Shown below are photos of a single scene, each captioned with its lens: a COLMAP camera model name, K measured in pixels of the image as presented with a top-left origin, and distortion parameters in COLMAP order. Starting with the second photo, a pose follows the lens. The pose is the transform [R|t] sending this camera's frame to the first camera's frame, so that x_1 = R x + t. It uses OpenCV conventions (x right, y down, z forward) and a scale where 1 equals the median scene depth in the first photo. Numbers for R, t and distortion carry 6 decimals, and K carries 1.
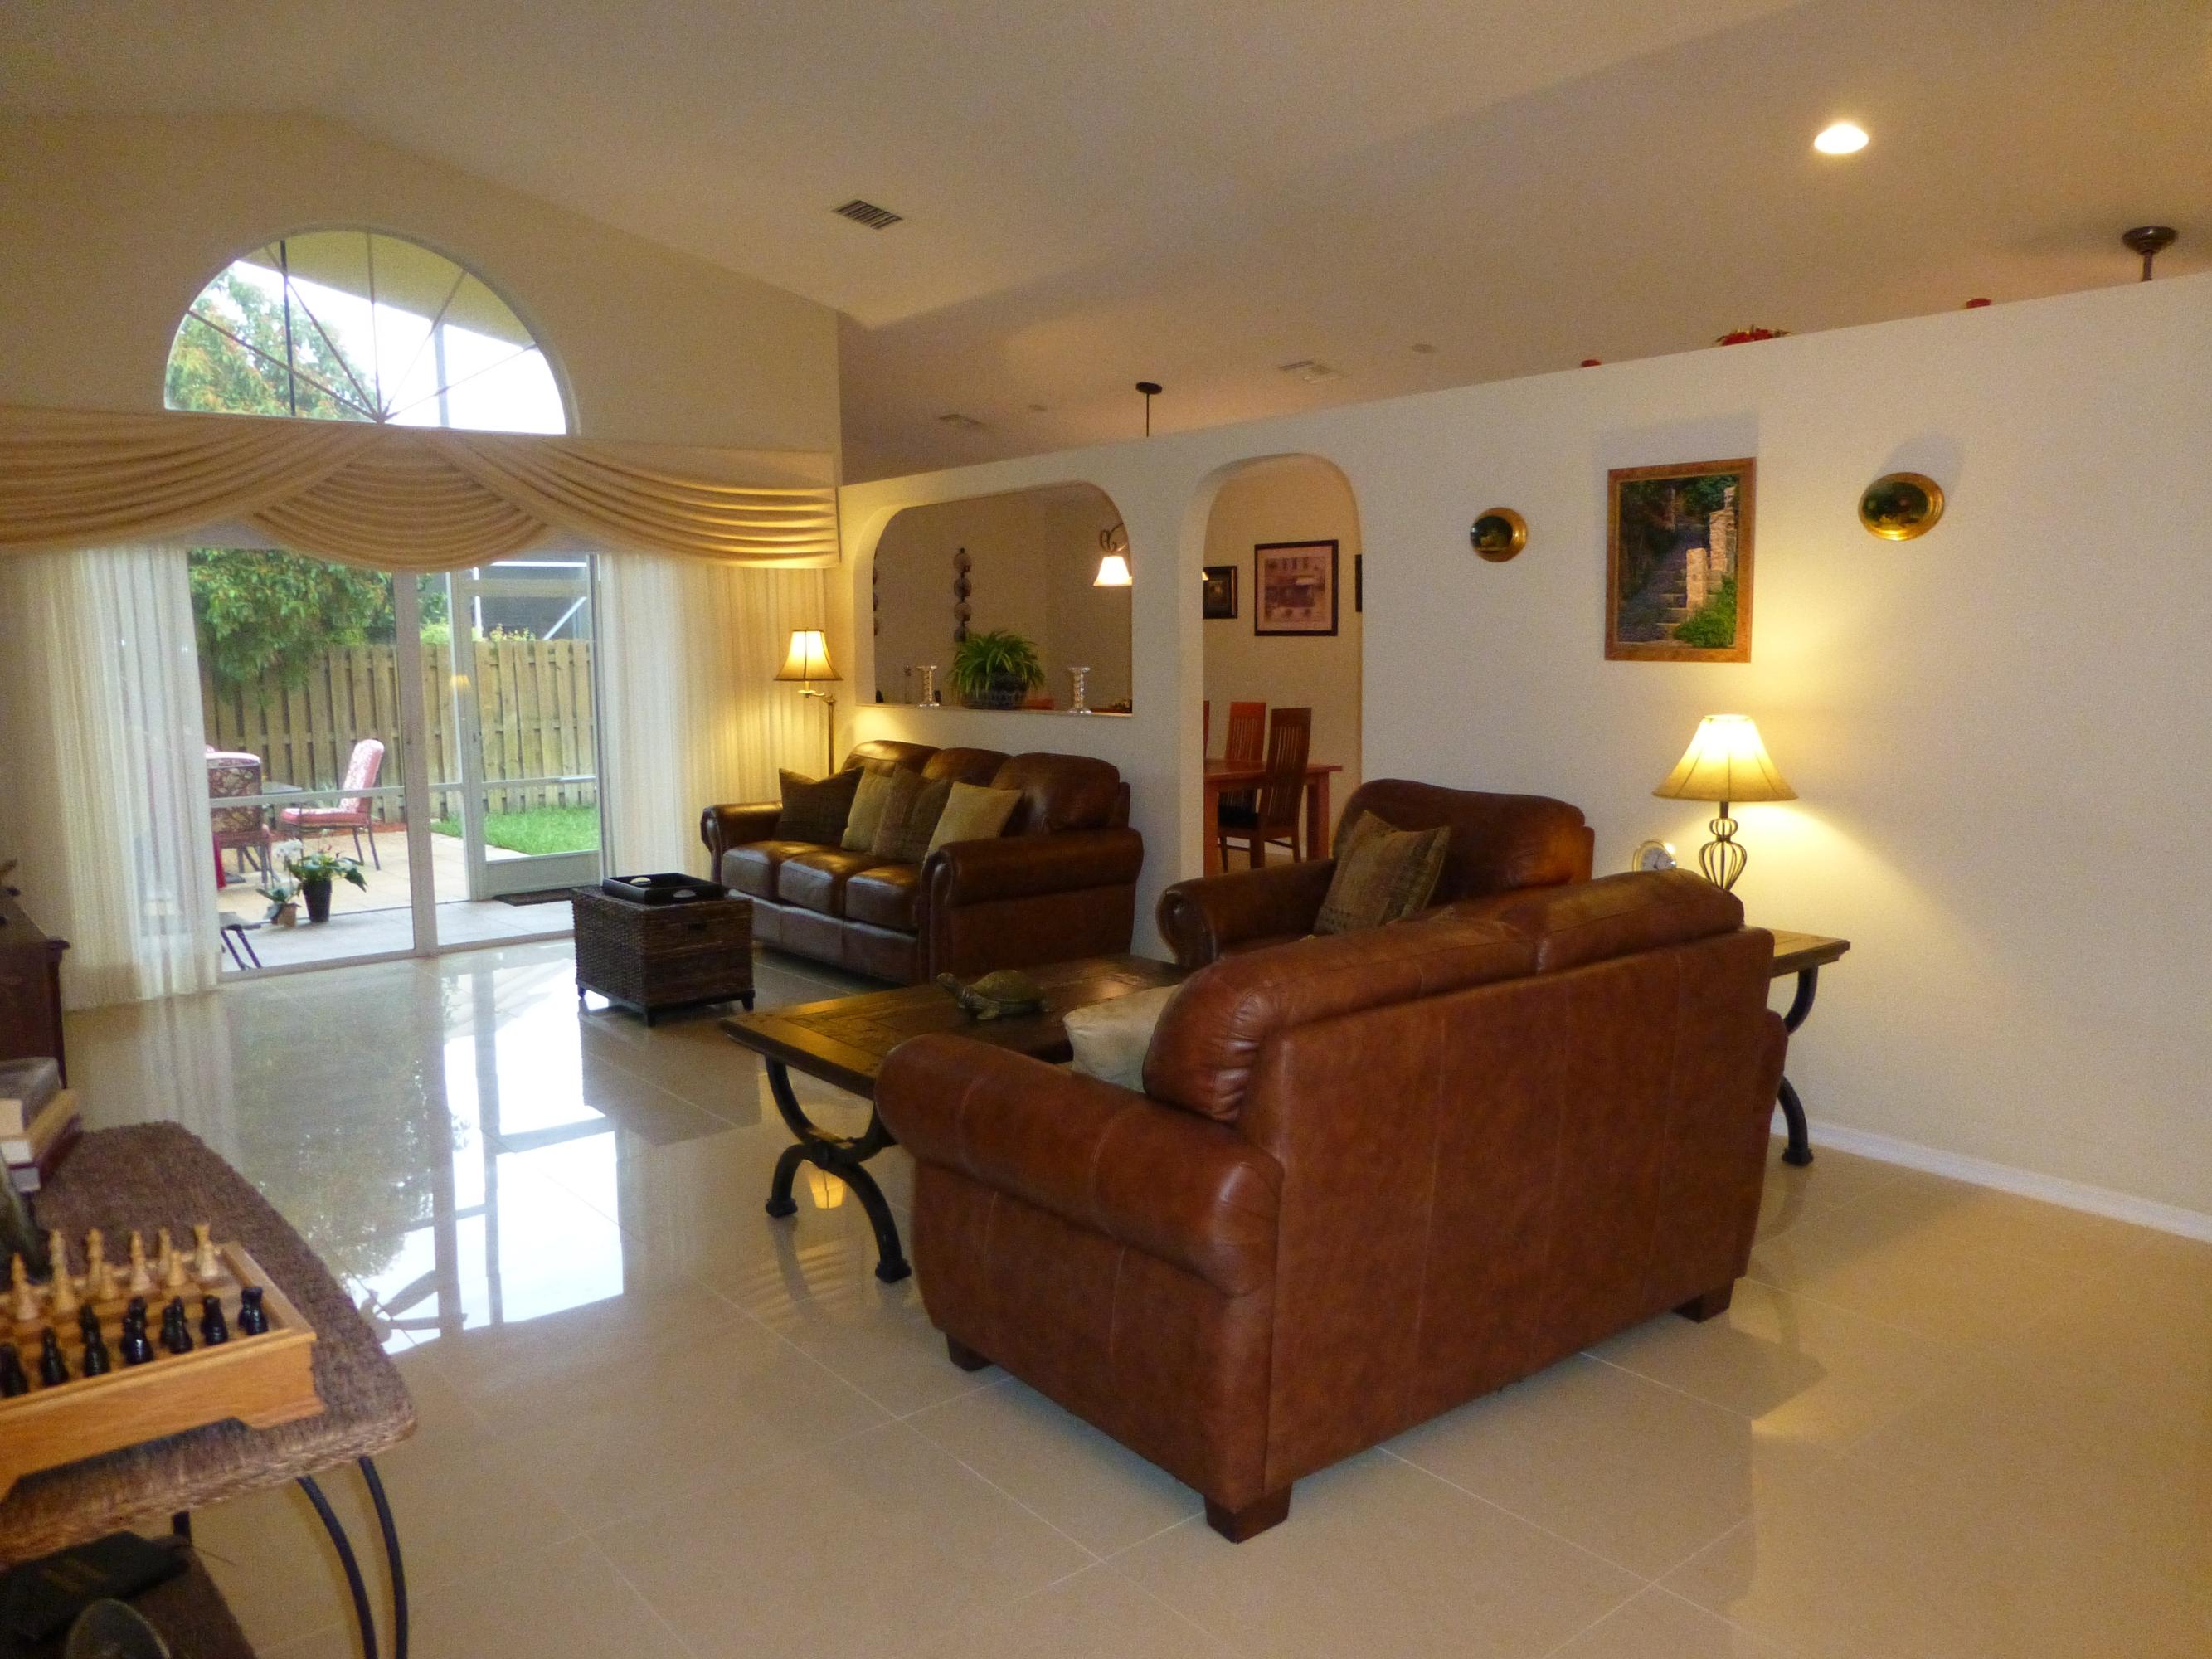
lens RADIAL K [[1592.3, 0, 1105.5], [0, 1592.3, 843.5], [0, 0, 1]] dist [-0.042792, 0.020108]
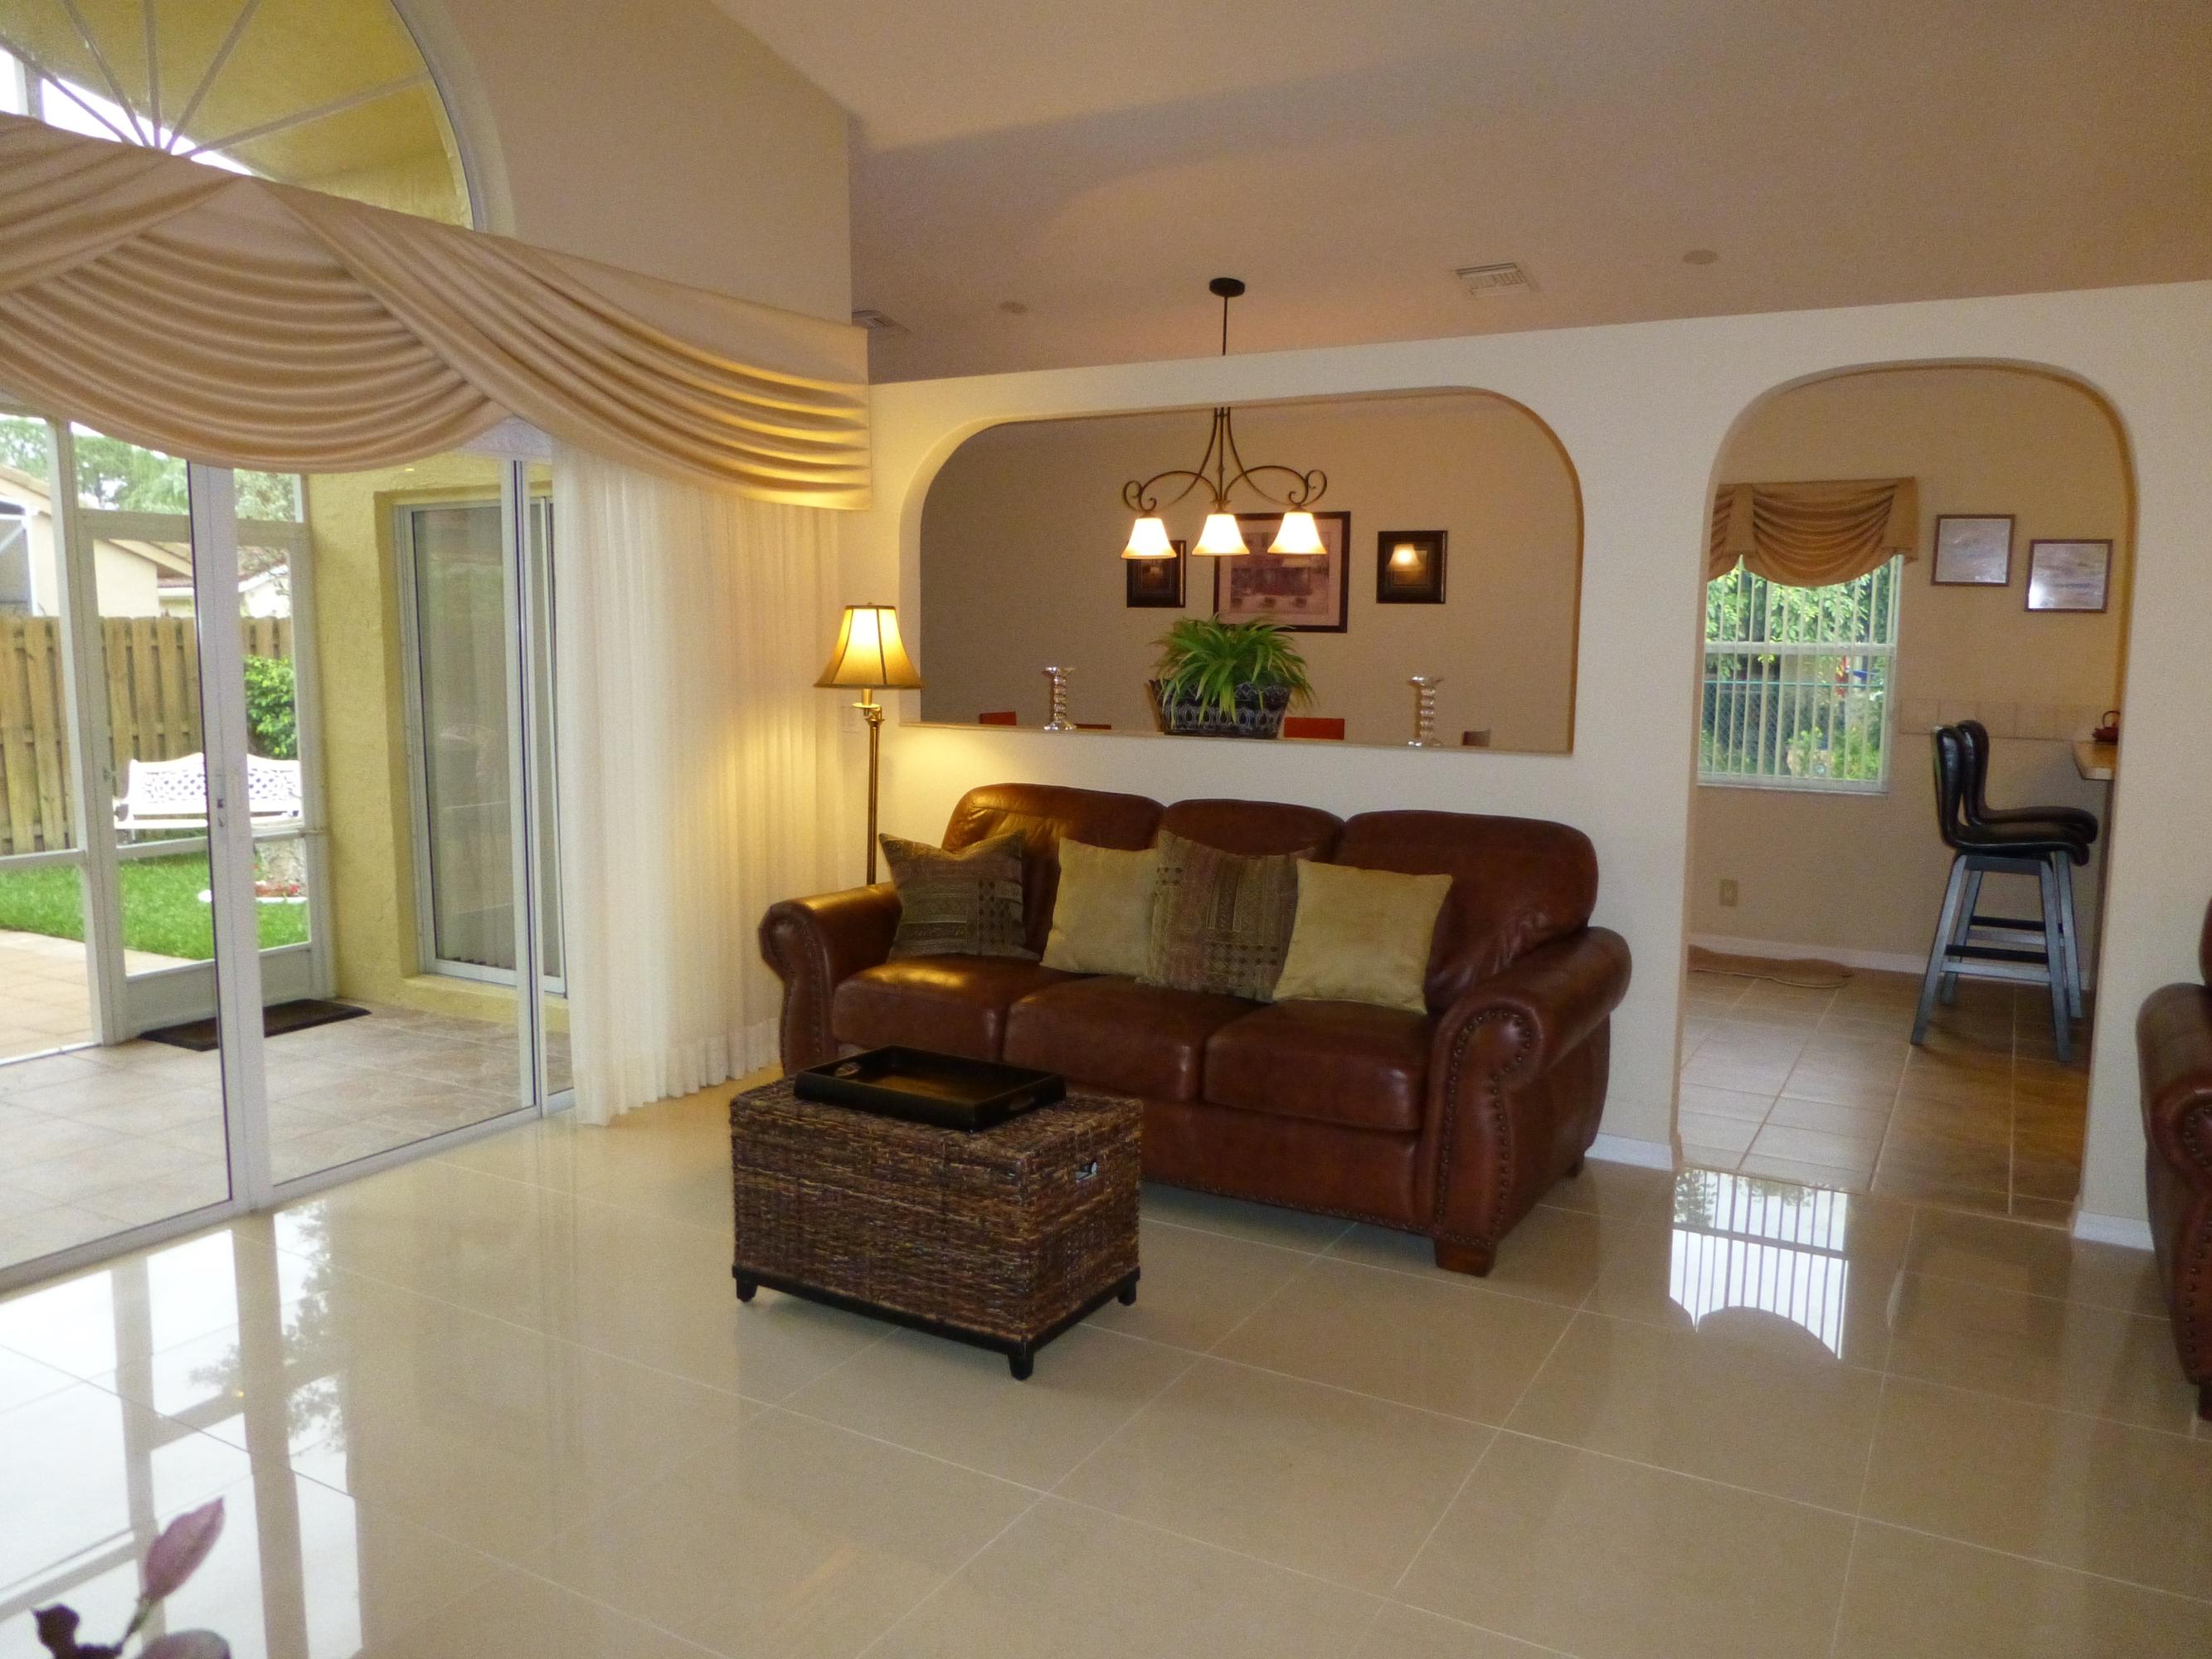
lens RADIAL K [[1595.1, 0, 1108.2], [0, 1595.1, 835.8], [0, 0, 1]] dist [-0.035277, 0.017093]
pose [[0.932460, -0.026598, 0.360292, -0.395432], [0.027779, 0.999612, 0.001902, -0.051631], [-0.360202, 0.008235, 0.932838, 0.461648]]
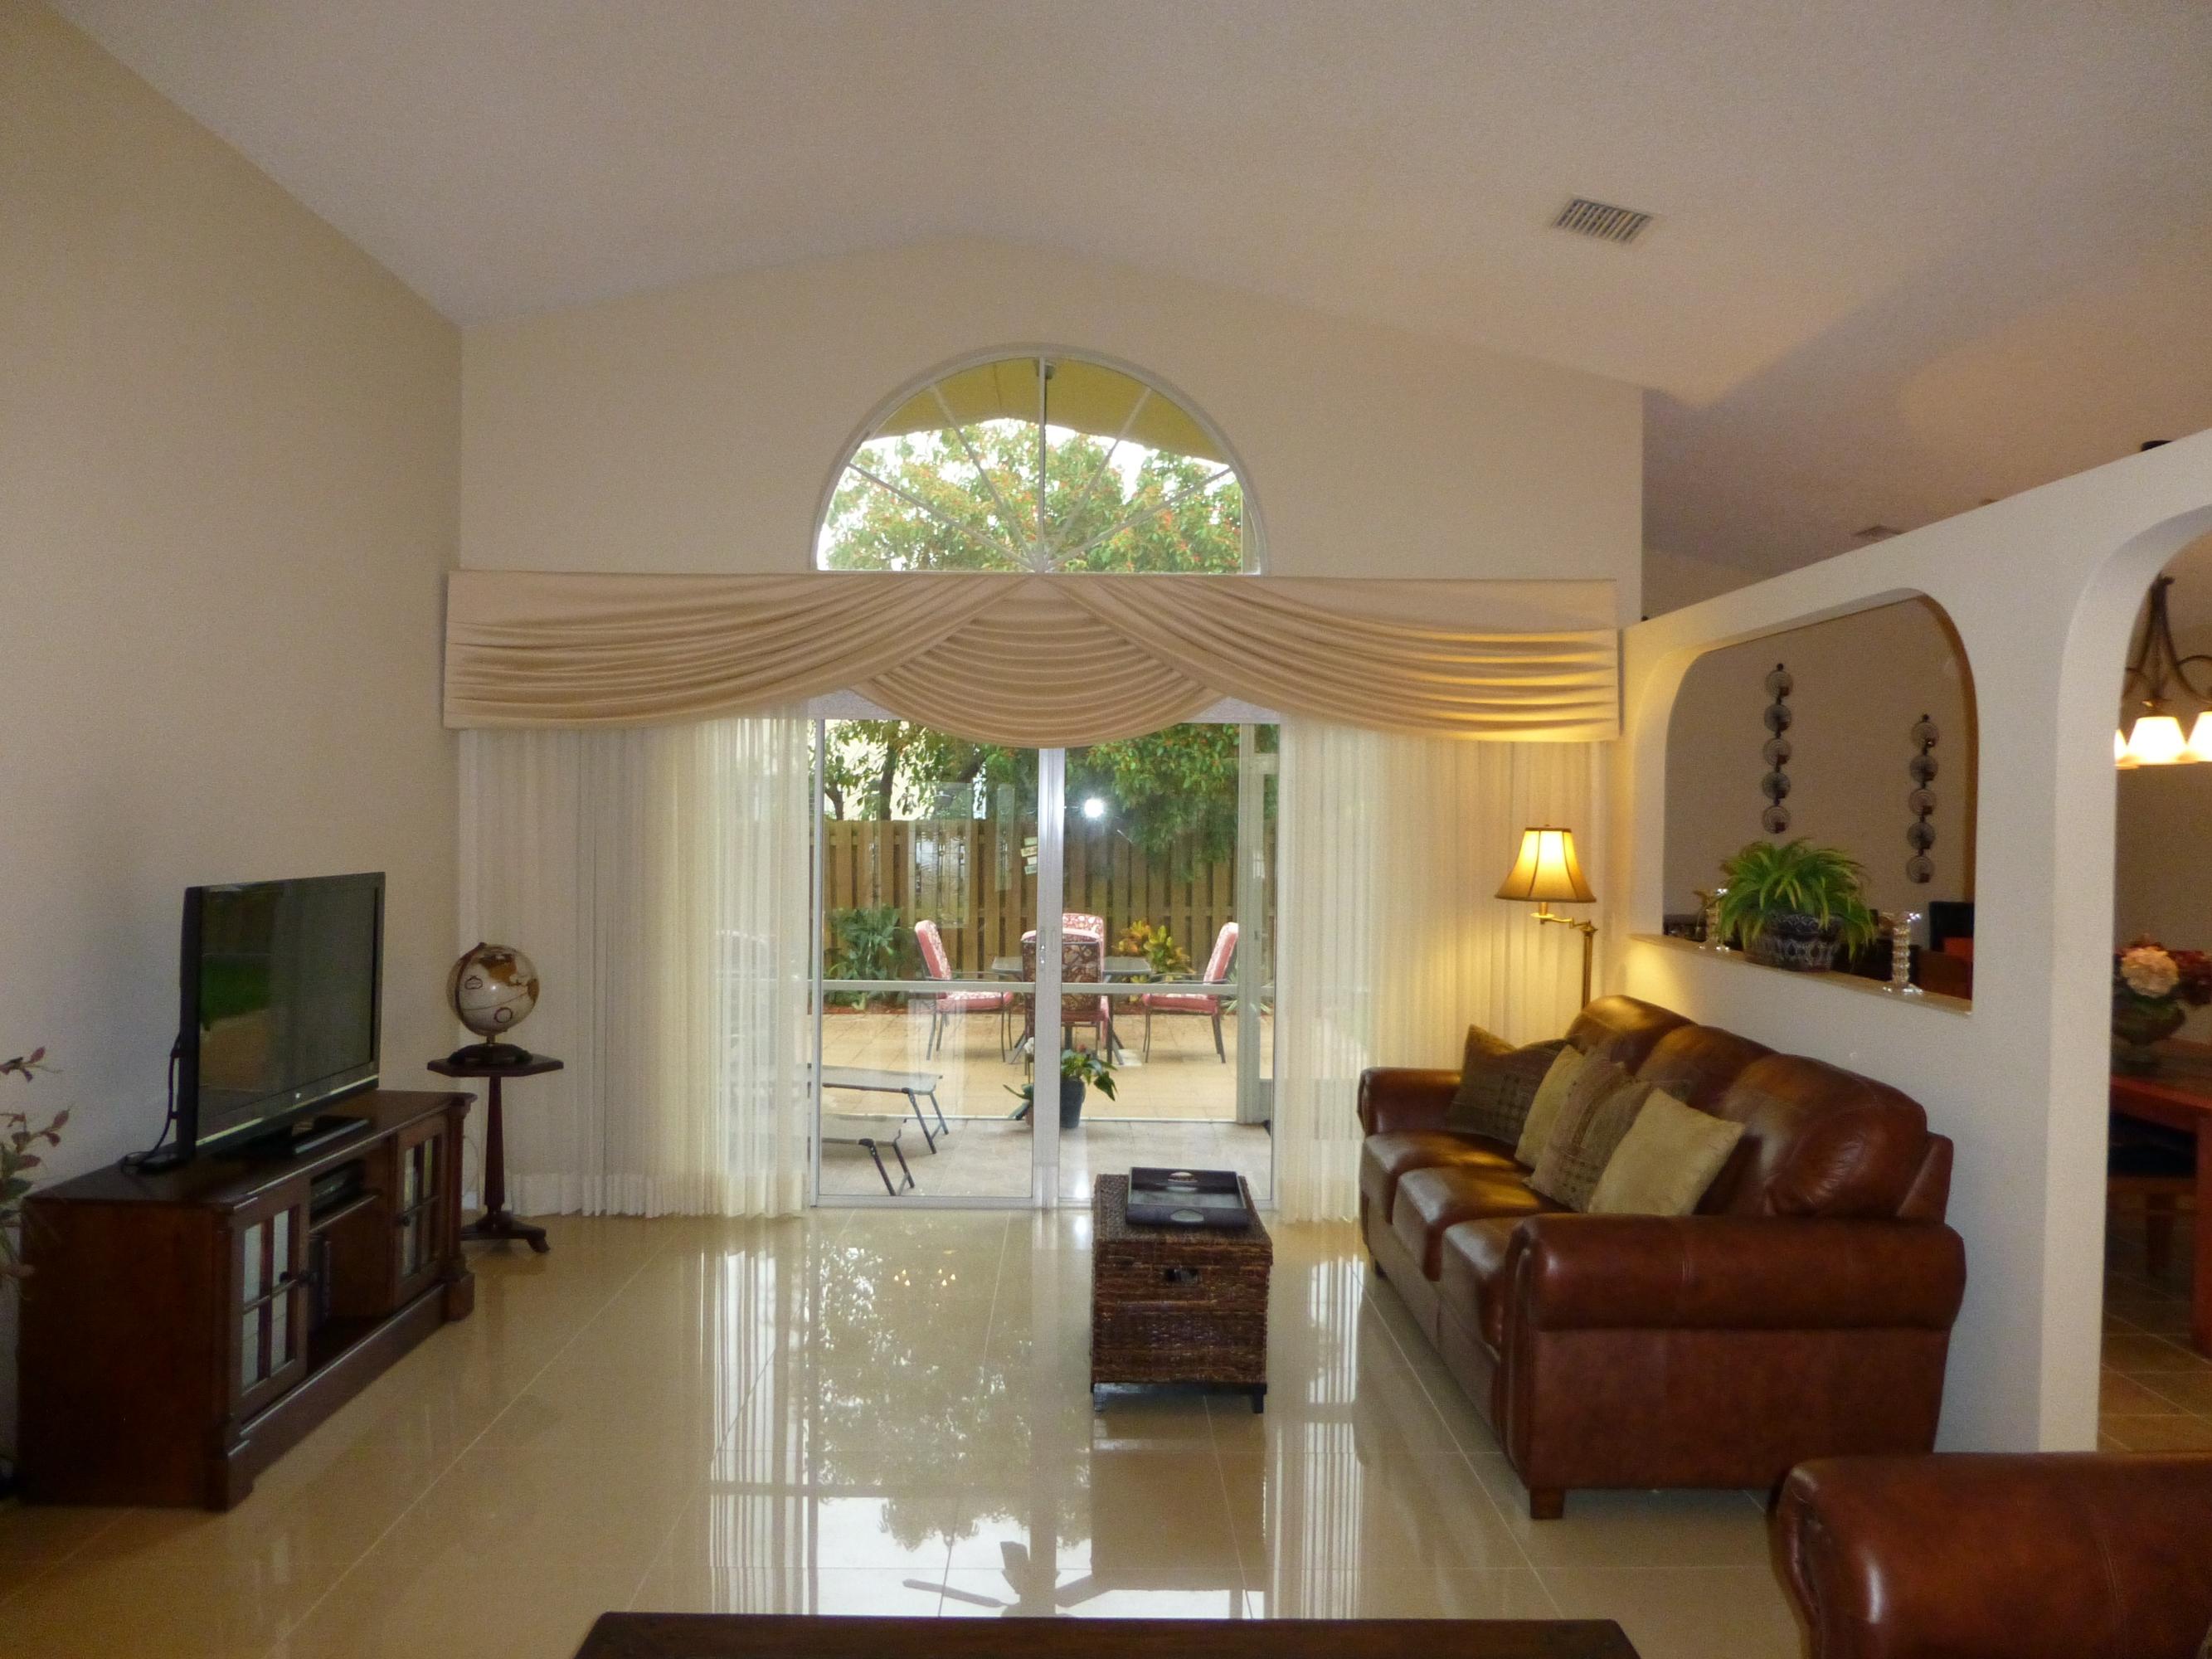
lens RADIAL K [[1596.2, 0, 1109.1], [0, 1596.2, 833.2], [0, 0, 1]] dist [-0.041751, 0.004295]
pose [[0.786979, 0.030824, -0.616210, 0.112583], [-0.101338, 0.991645, -0.079818, -0.067244], [0.608601, 0.125260, 0.783527, 0.394829]]
